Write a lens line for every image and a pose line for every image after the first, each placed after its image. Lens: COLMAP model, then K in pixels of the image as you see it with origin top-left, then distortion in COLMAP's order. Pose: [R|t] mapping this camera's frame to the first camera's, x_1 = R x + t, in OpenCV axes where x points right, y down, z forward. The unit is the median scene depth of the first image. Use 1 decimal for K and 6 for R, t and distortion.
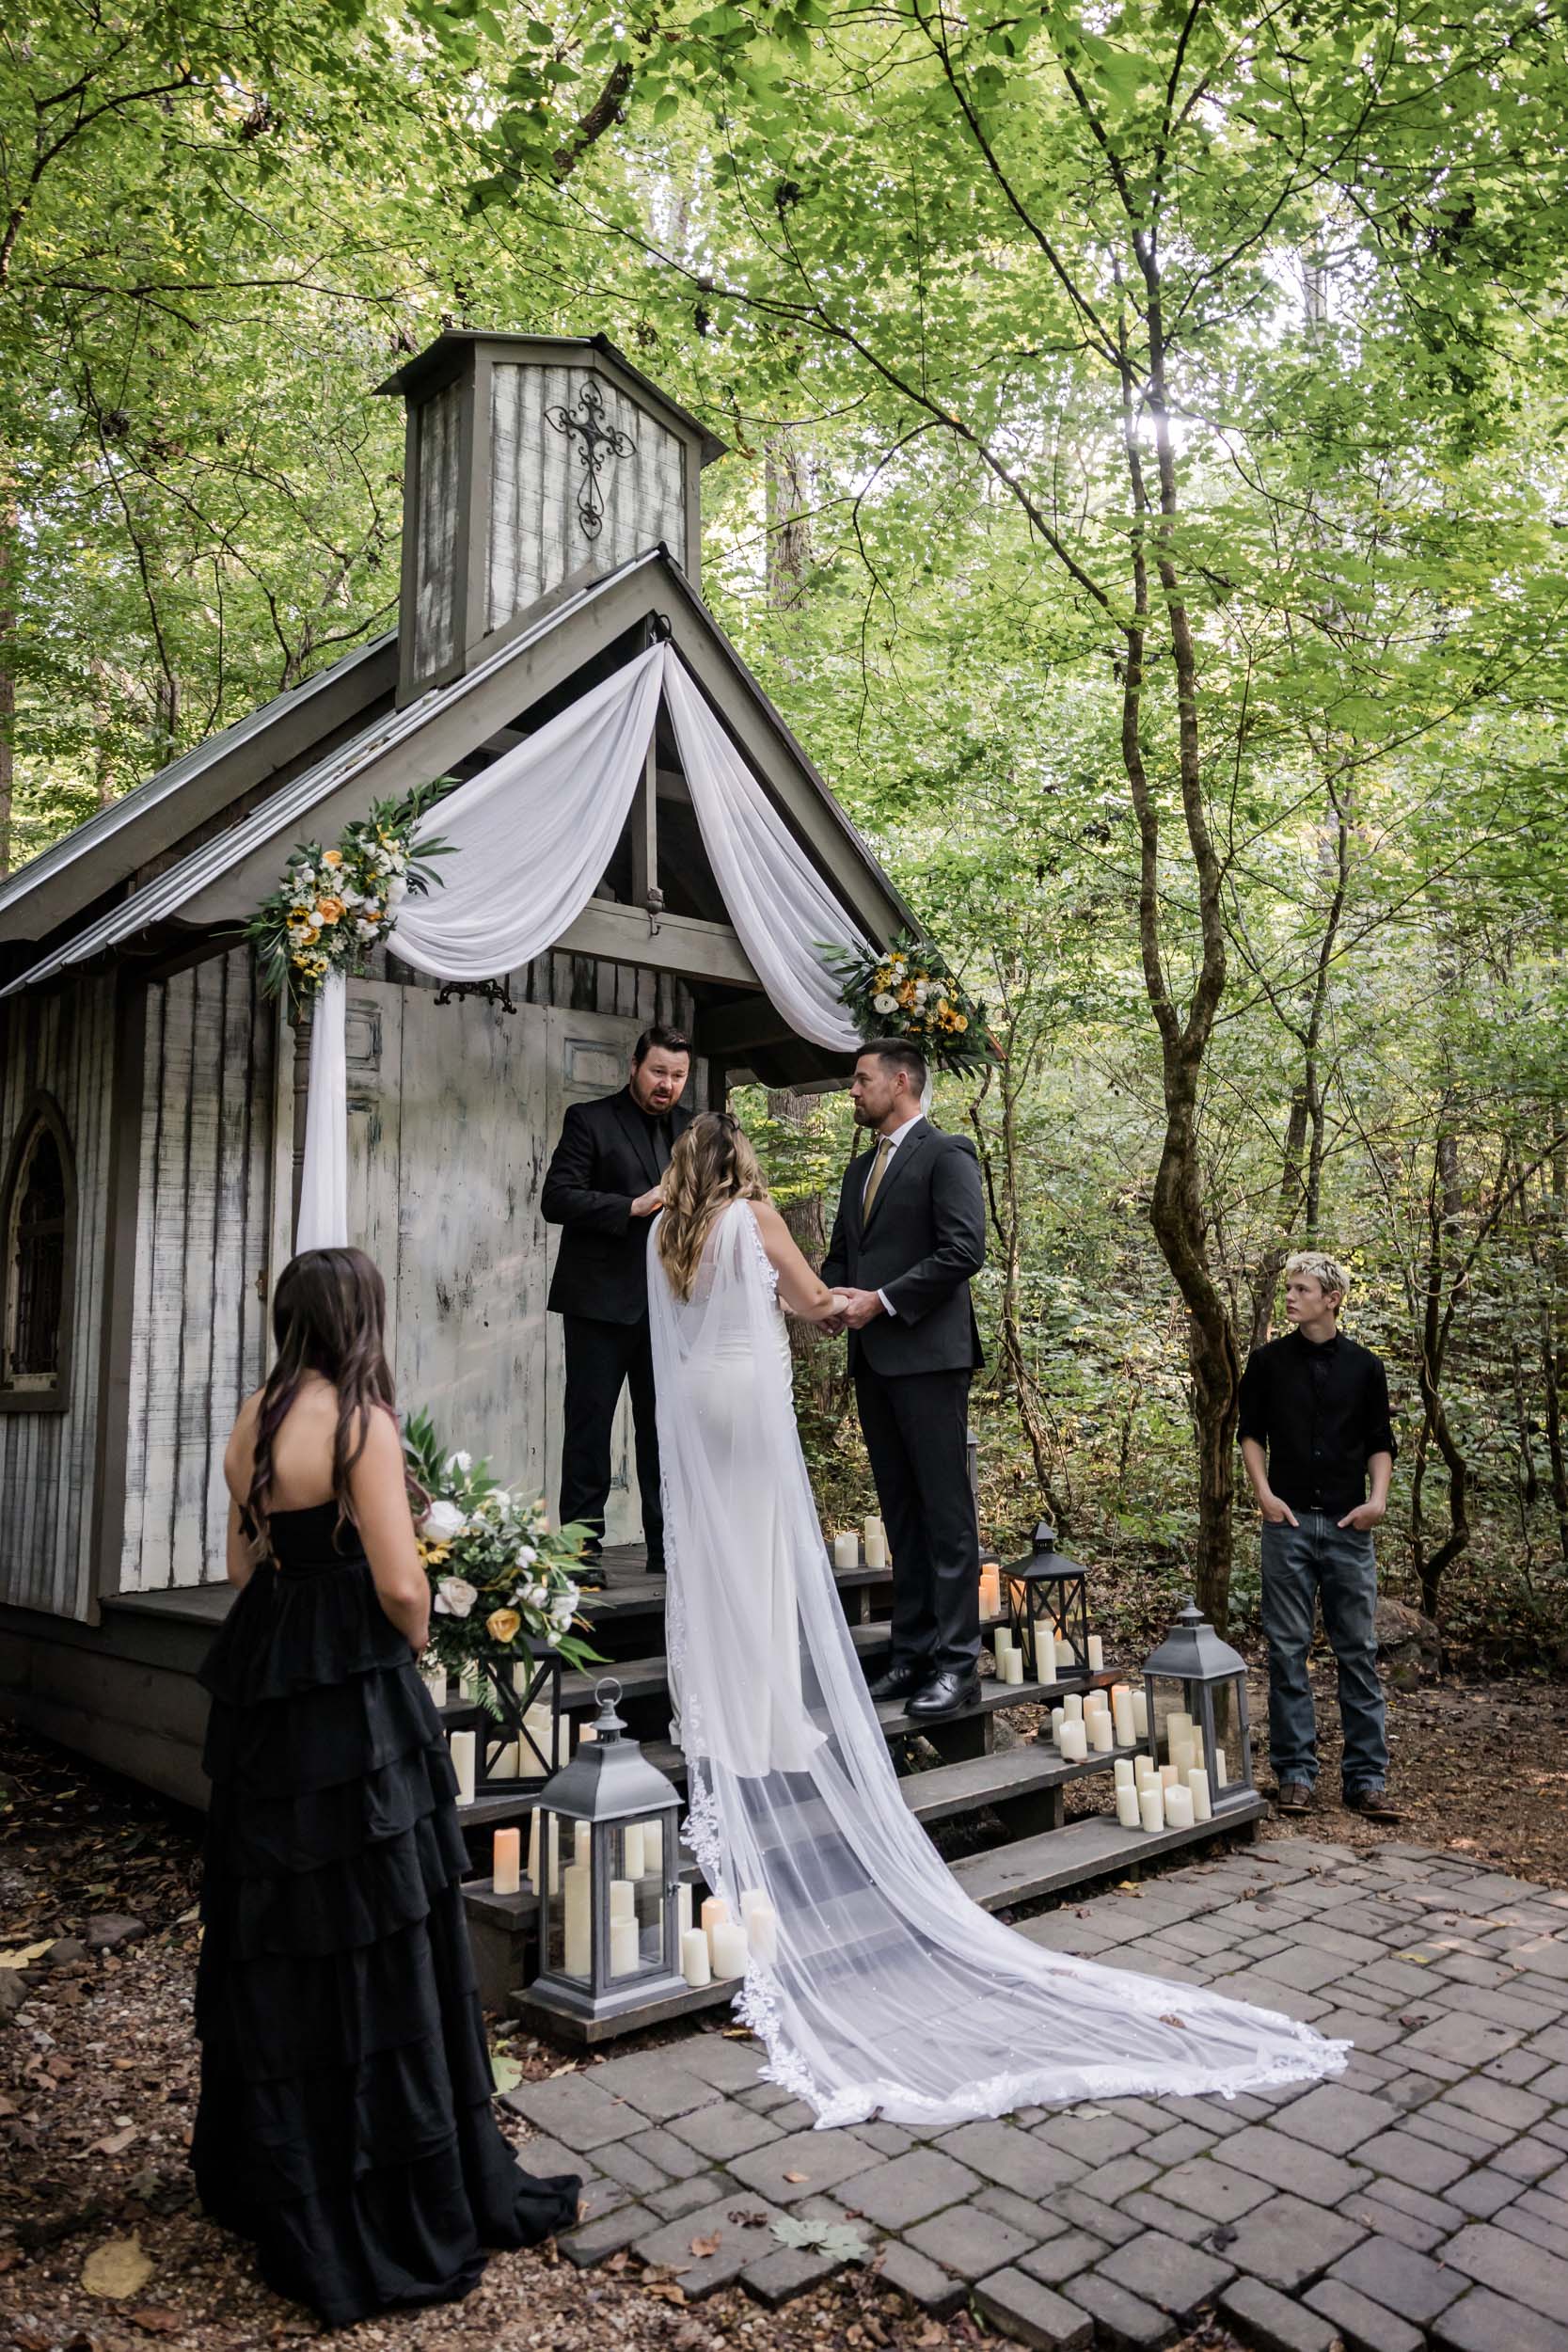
lens RADIAL K [[1767.0, 0, 874.0], [0, 1767.0, 1085.1], [0, 0, 1]] dist [-0.003394, -0.001183]
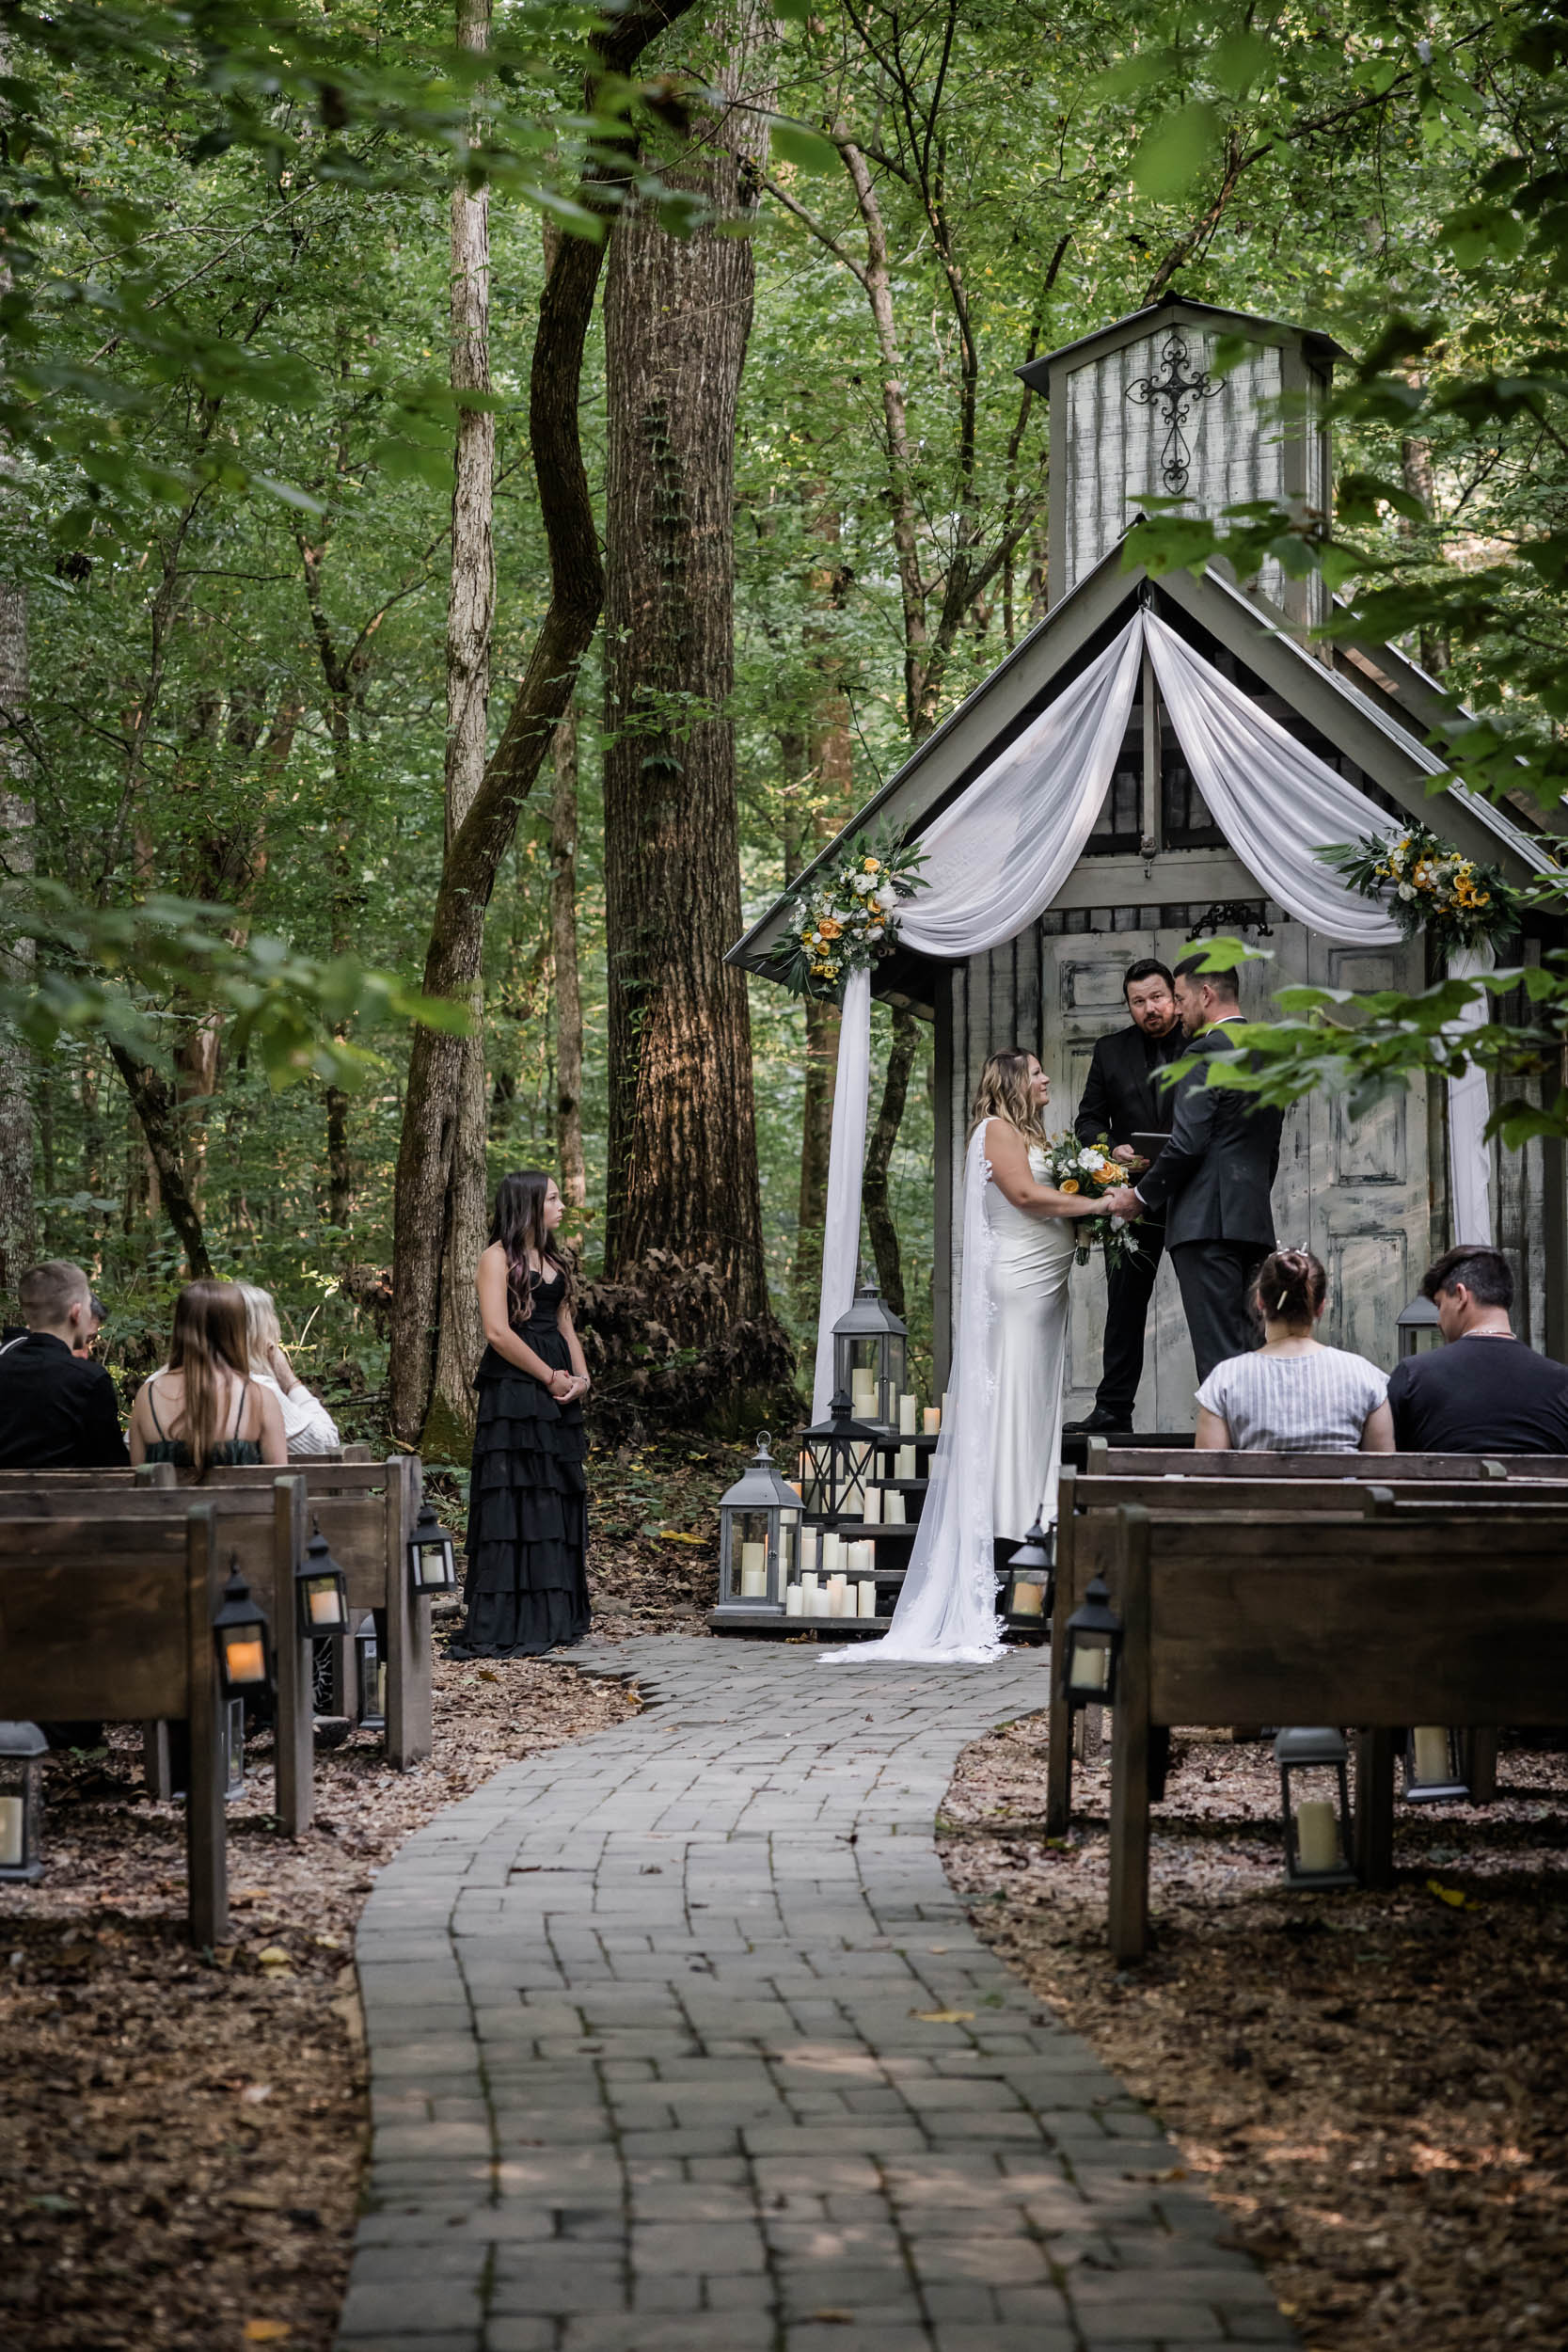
lens RADIAL K [[4385.5, 0, 789.2], [0, 4385.5, 1186.4], [0, 0, 1]] dist [-0.017178, 0.000000]
pose [[0.415366, -0.062067, -0.907534, 2.246749], [0.131356, 0.991305, -0.007677, 0.098285], [0.900120, -0.116022, 0.419908, -0.384833]]
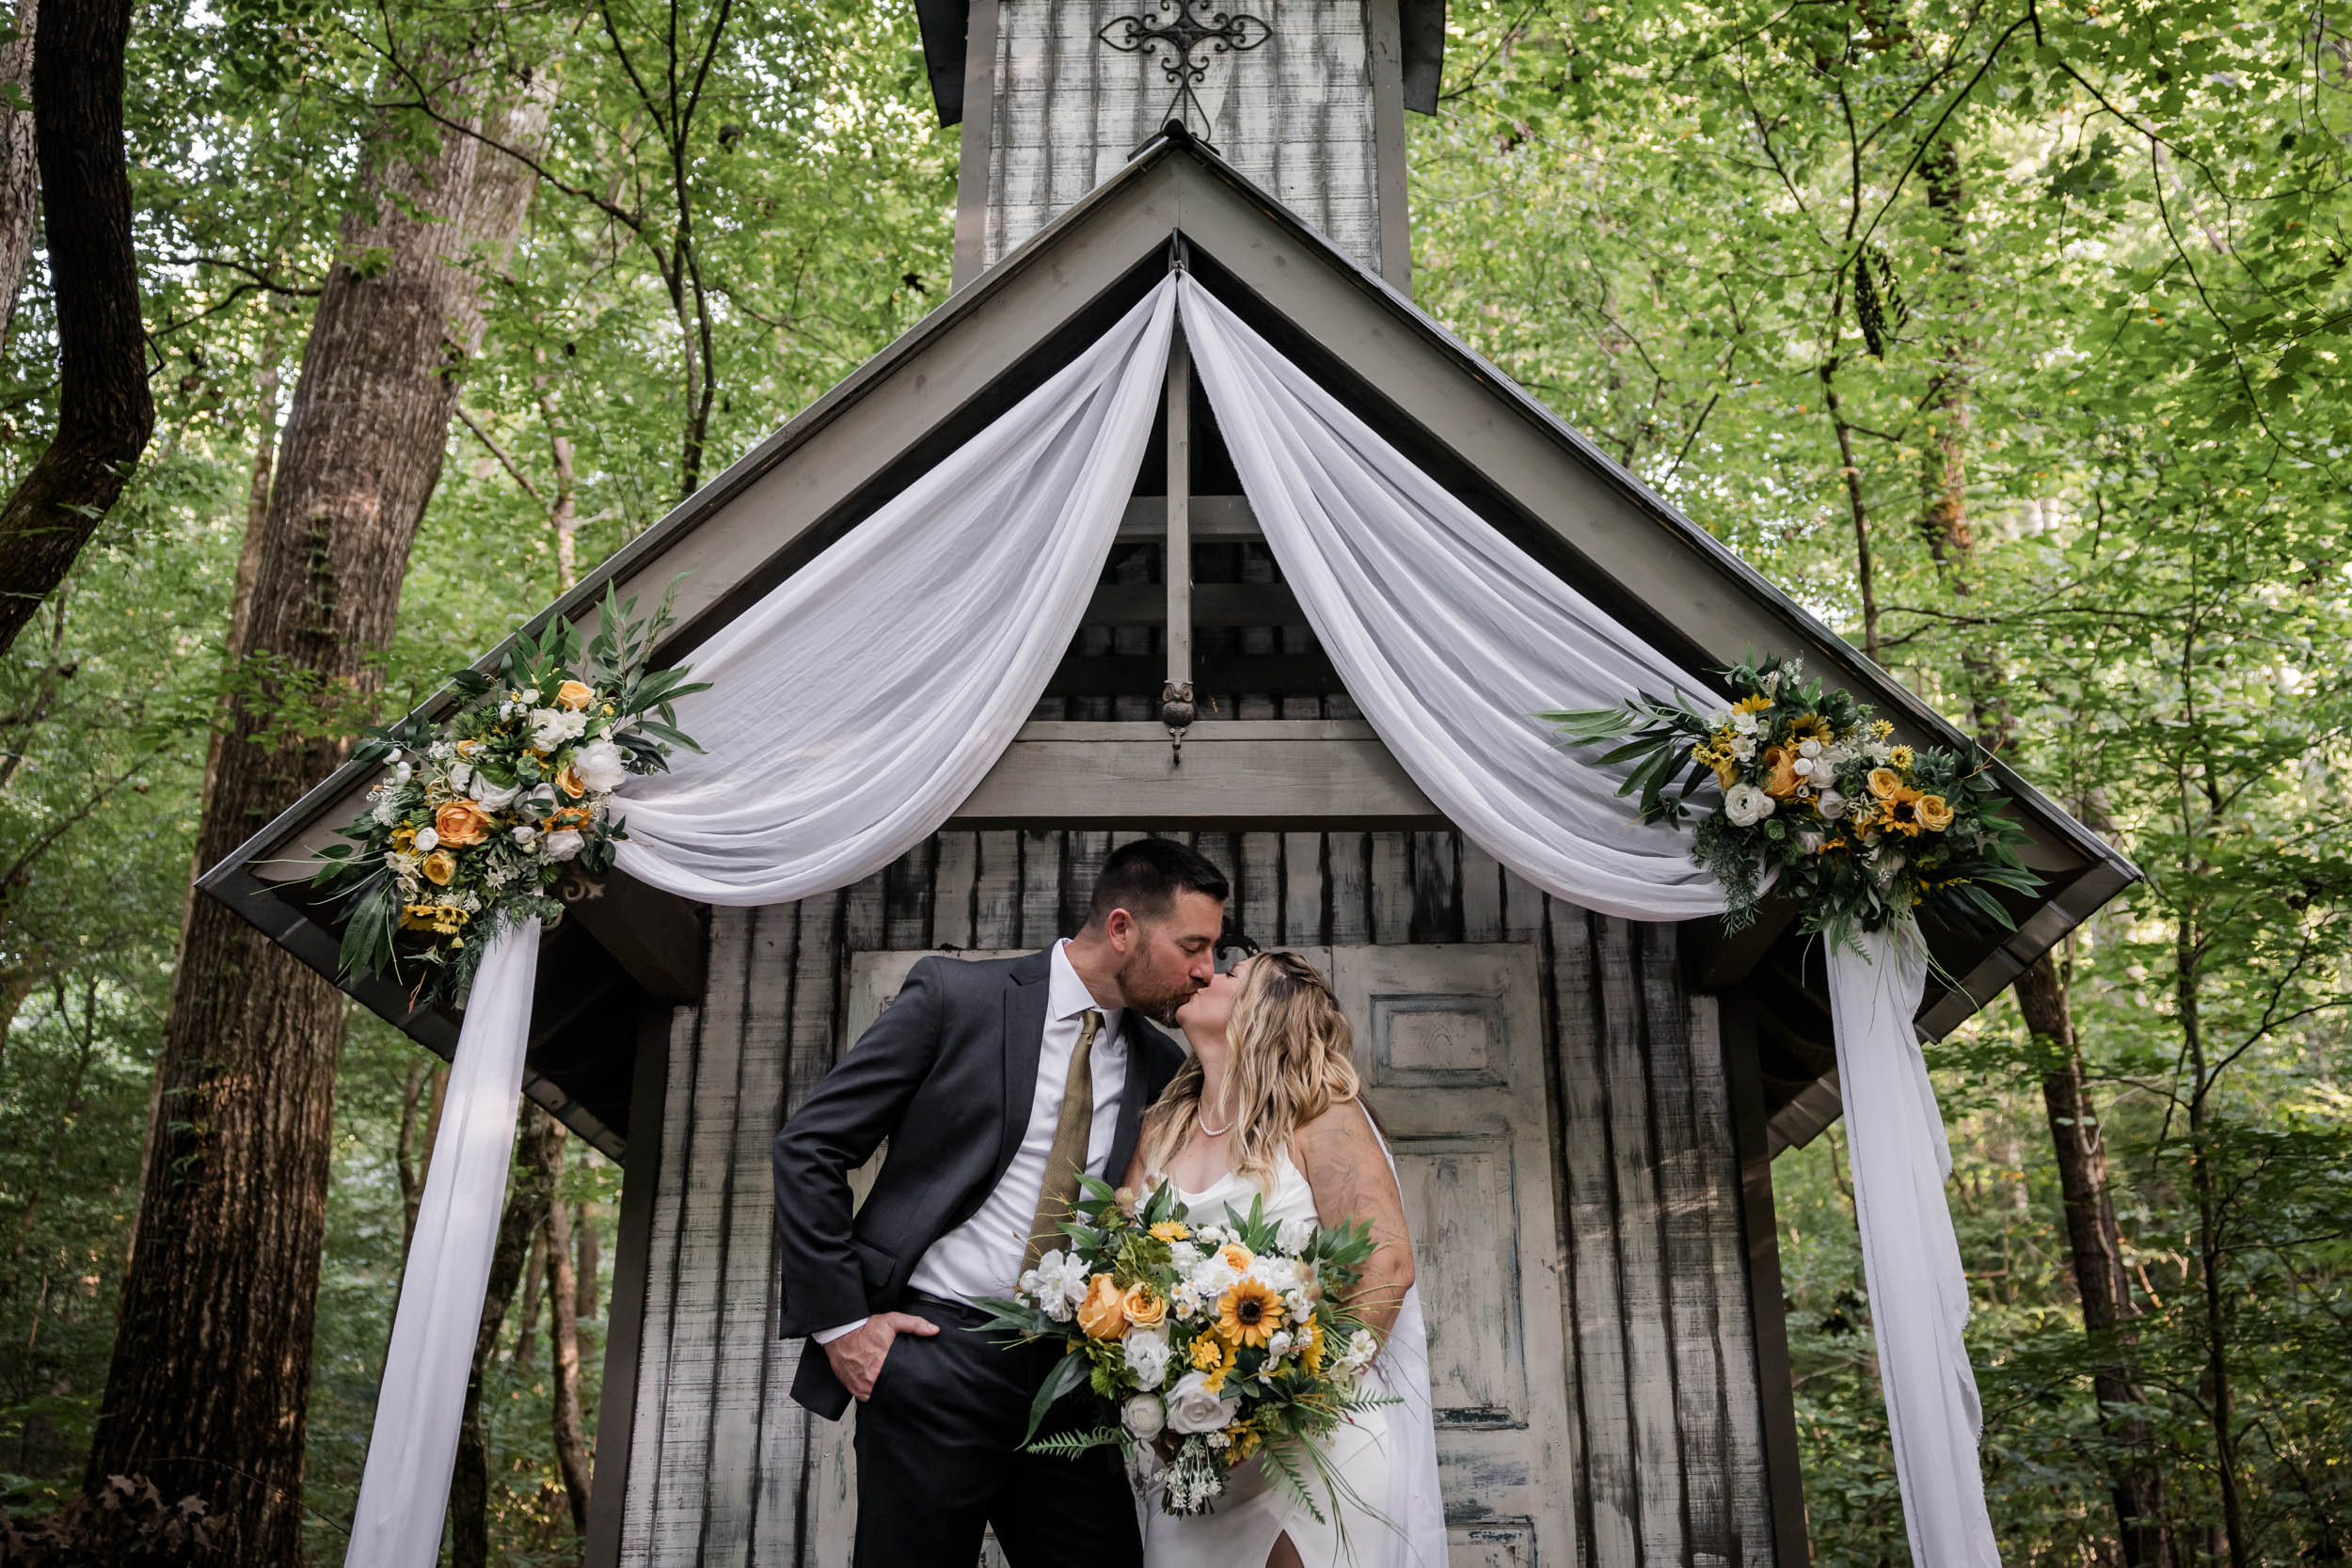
lens RADIAL K [[2101.2, 0, 1261.4], [0, 2101.2, 722.7], [0, 0, 1]] dist [-0.014471, 0.020276]
pose [[0.723331, -0.251344, -0.643132, 0.304278], [0.106543, 0.960870, -0.255691, 0.068587], [0.682232, 0.116428, 0.721806, 0.544092]]
